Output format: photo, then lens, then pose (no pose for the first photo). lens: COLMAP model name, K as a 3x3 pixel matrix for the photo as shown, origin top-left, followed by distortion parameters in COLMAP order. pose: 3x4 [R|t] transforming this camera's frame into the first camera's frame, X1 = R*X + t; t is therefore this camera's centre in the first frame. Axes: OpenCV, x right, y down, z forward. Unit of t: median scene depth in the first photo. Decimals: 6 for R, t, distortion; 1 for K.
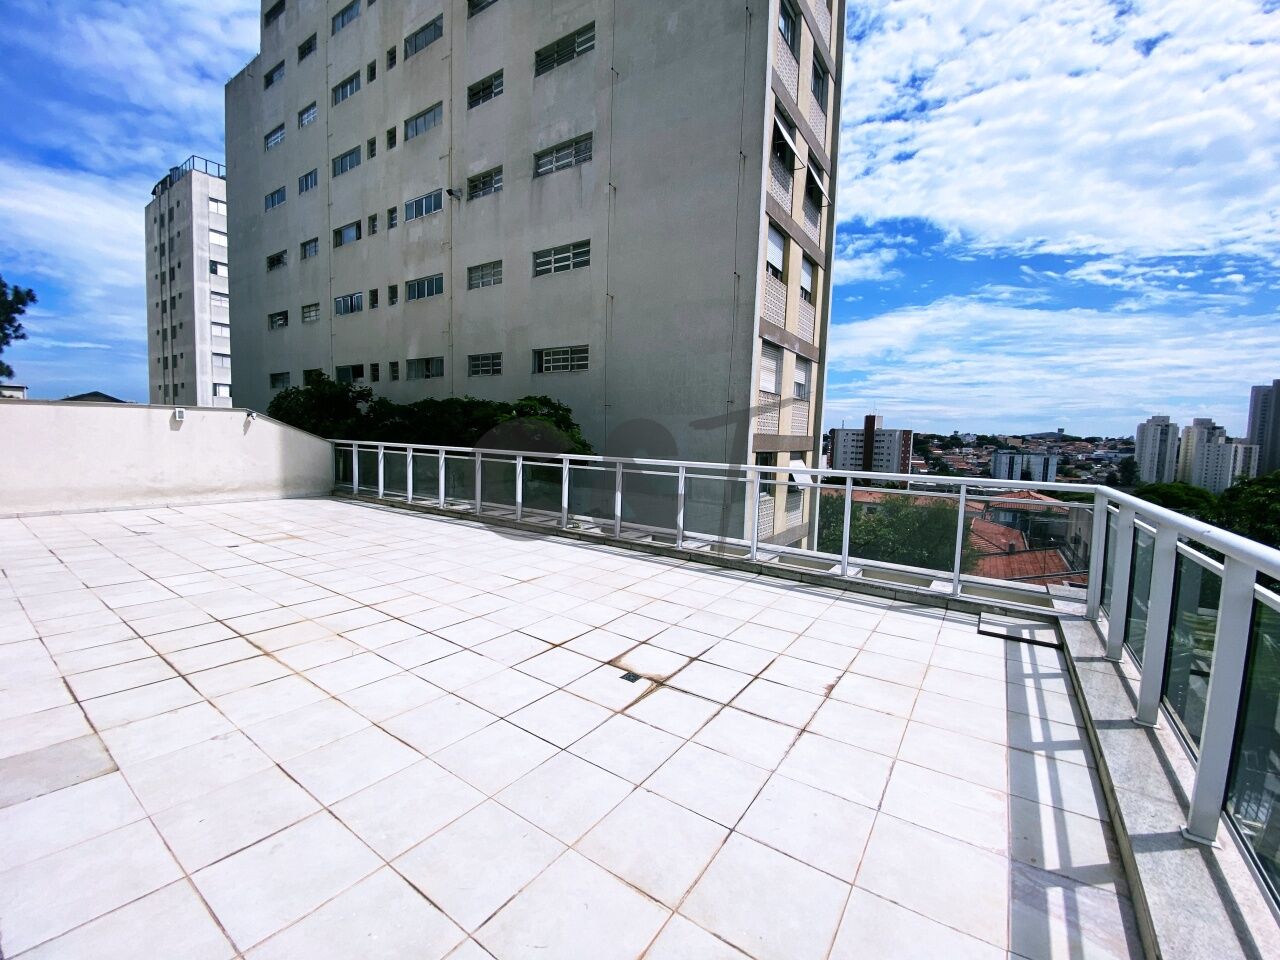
lens RADIAL K [[519.1, 0, 640.2], [0, 519.1, 476.9], [0, 0, 1]] dist [0.017764, -0.018932]
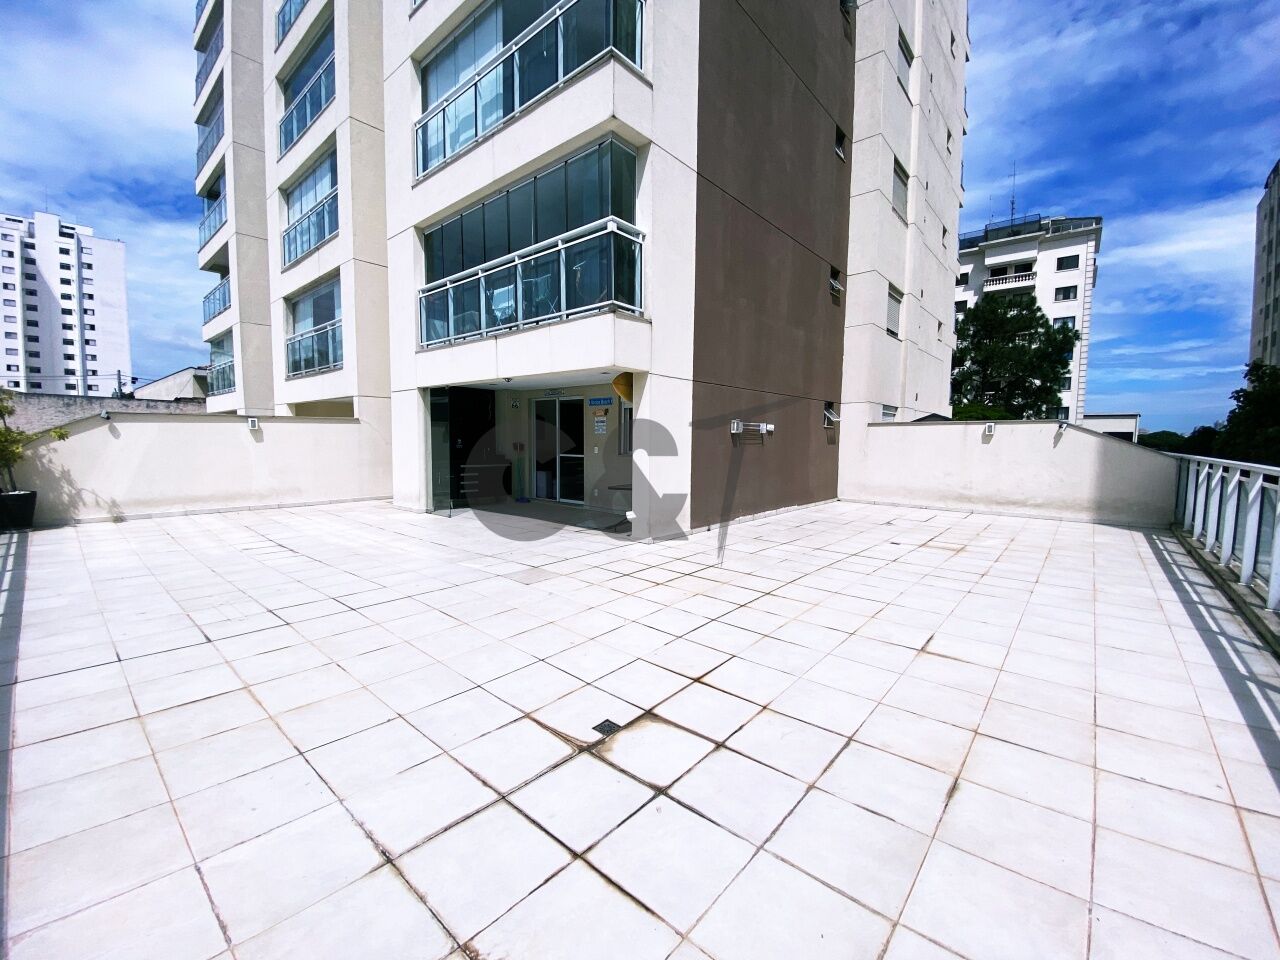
lens RADIAL K [[515.7, 0, 640.1], [0, 515.7, 476.3], [0, 0, 1]] dist [0.031606, -0.026377]
pose [[-0.120578, 0.038343, -0.991963, 0.500711], [-0.089652, 0.994750, 0.049348, -0.019176], [0.988647, 0.094882, -0.116507, 0.760625]]
